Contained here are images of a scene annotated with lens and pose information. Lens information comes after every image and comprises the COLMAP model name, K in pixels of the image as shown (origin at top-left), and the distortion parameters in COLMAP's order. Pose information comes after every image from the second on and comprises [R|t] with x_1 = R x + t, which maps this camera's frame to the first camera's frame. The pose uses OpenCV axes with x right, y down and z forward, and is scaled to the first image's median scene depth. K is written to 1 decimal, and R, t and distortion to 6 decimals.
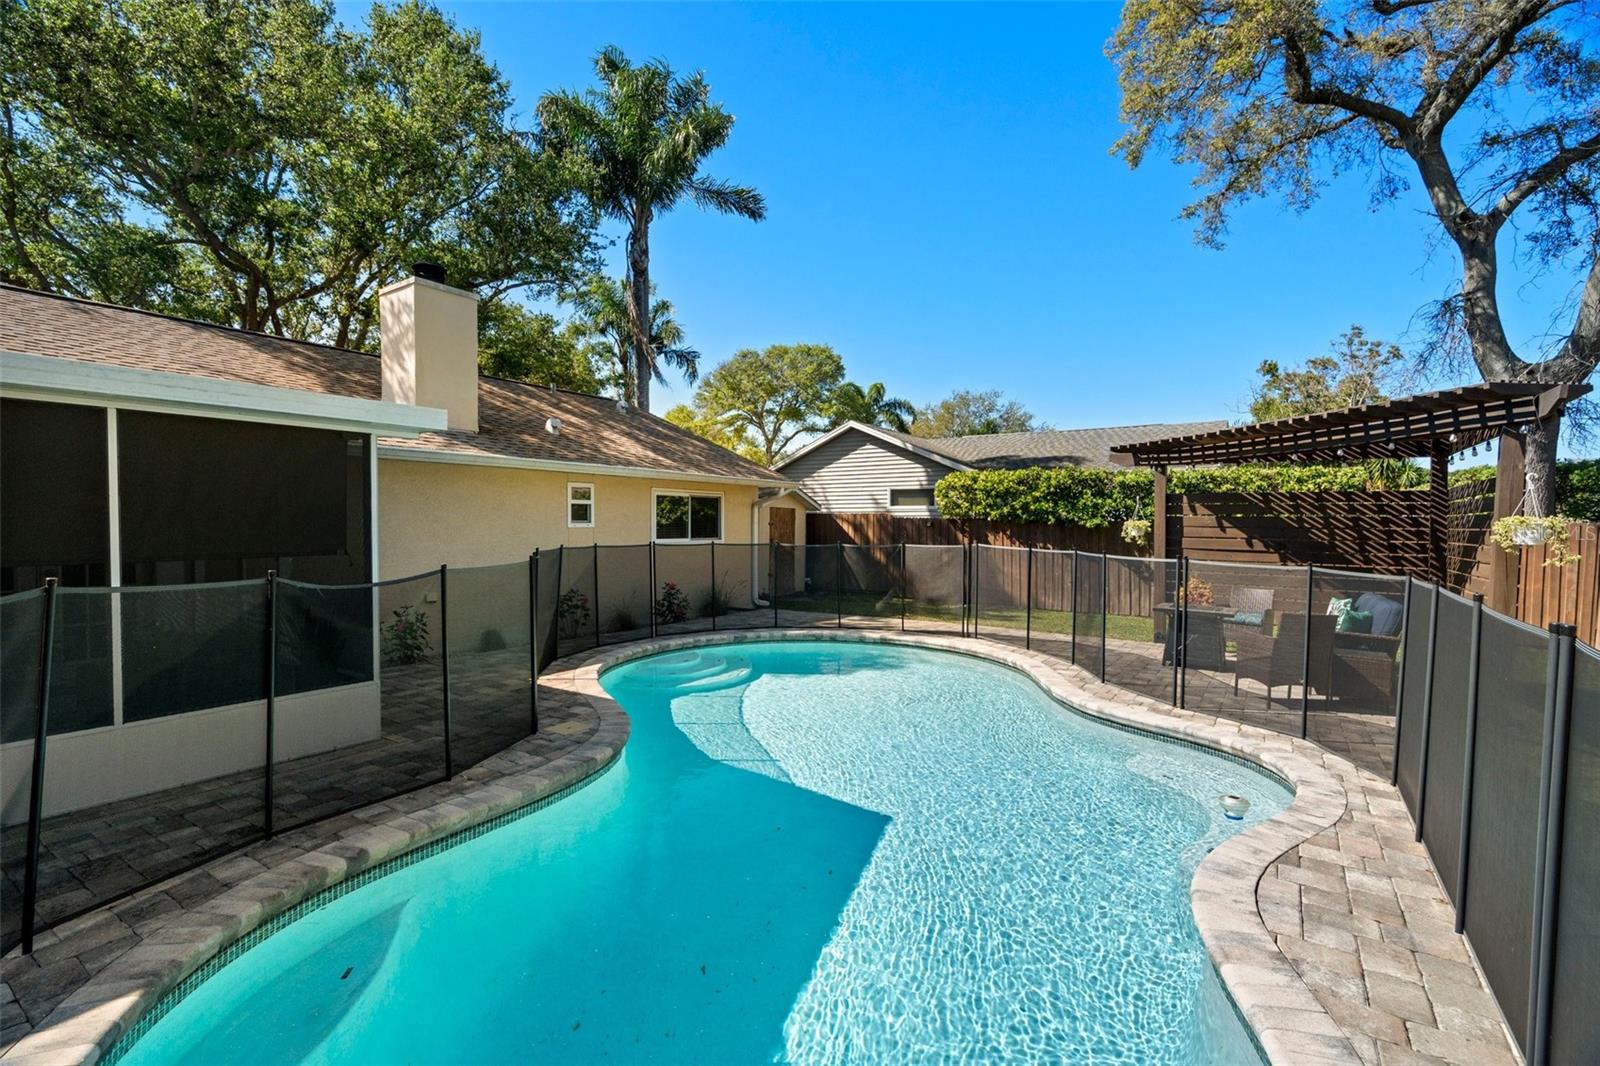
lens RADIAL K [[717.5, 0, 792.6], [0, 717.5, 534.9], [0, 0, 1]] dist [-0.006680, 0.001678]
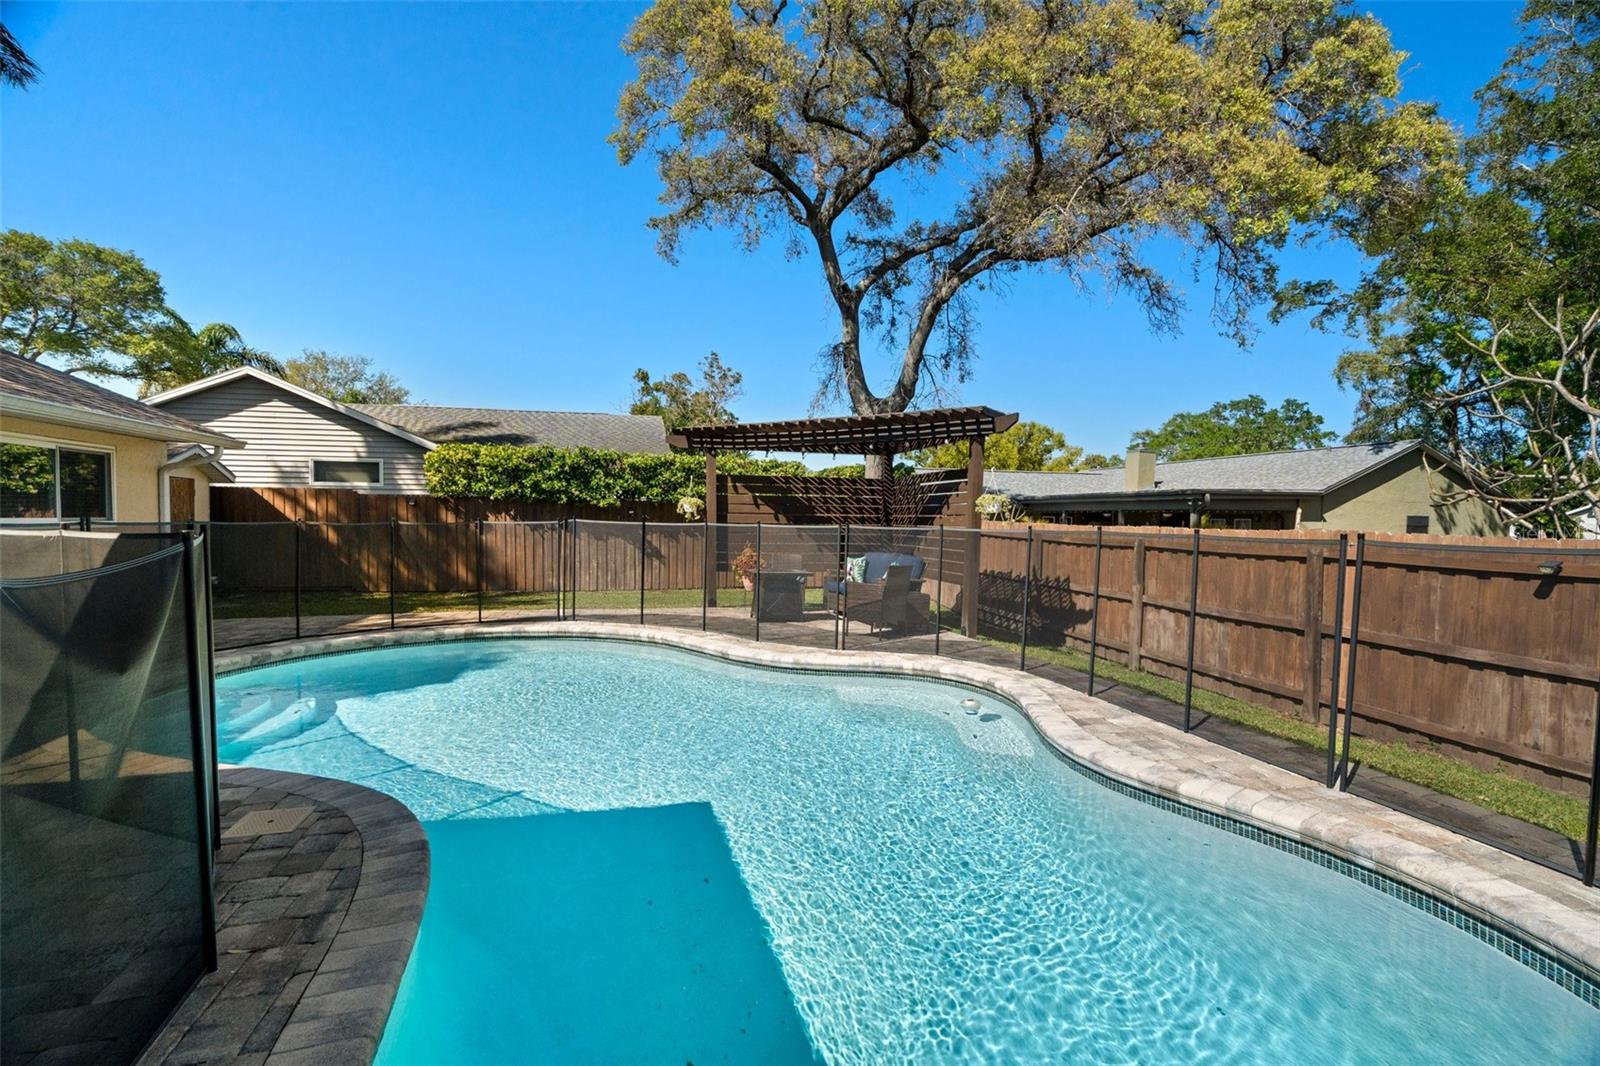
lens RADIAL K [[717.5, 0, 800.7], [0, 717.5, 542.7], [0, 0, 1]] dist [-0.006680, 0.001678]
pose [[0.656957, -0.027863, 0.753413, -0.174014], [0.006968, 0.999499, 0.030888, 0.011074], [-0.753896, -0.015042, 0.656821, 0.114006]]
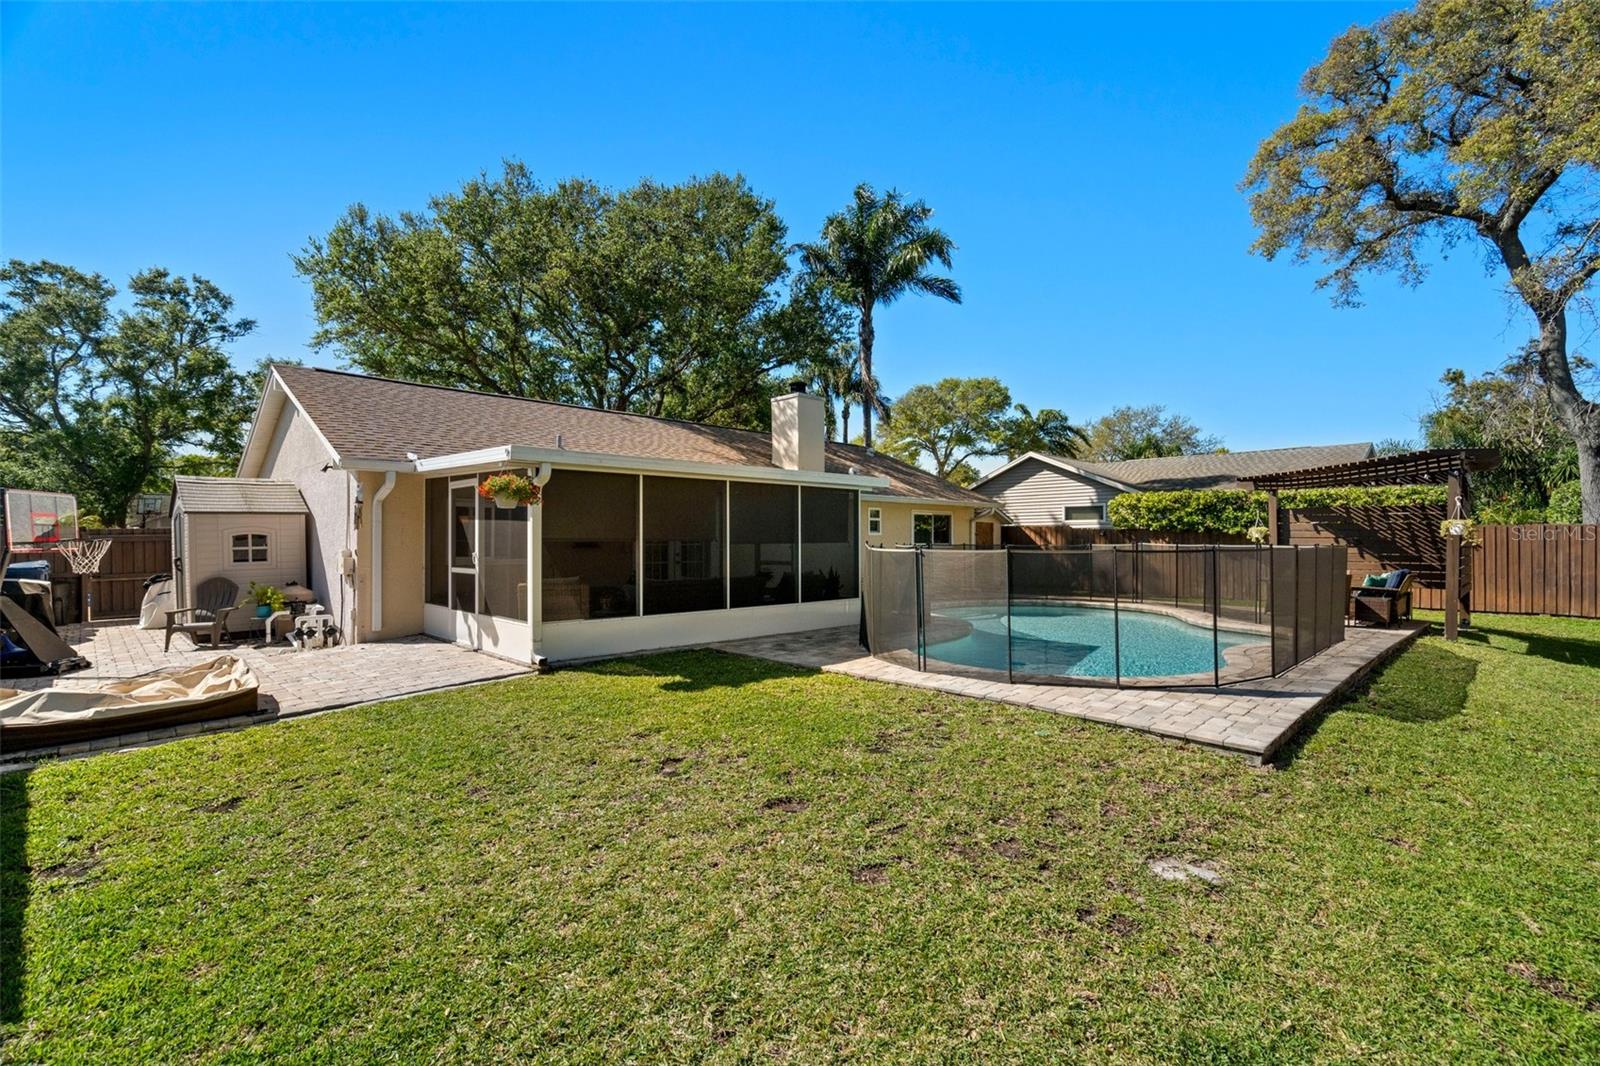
lens RADIAL K [[717.5, 0, 802.1], [0, 717.5, 539.6], [0, 0, 1]] dist [-0.006680, 0.001678]
pose [[0.982212, -0.006942, -0.187645, -0.121705], [0.003578, 0.999827, -0.018260, 0.021640], [0.187739, 0.017264, 0.982067, -0.461707]]
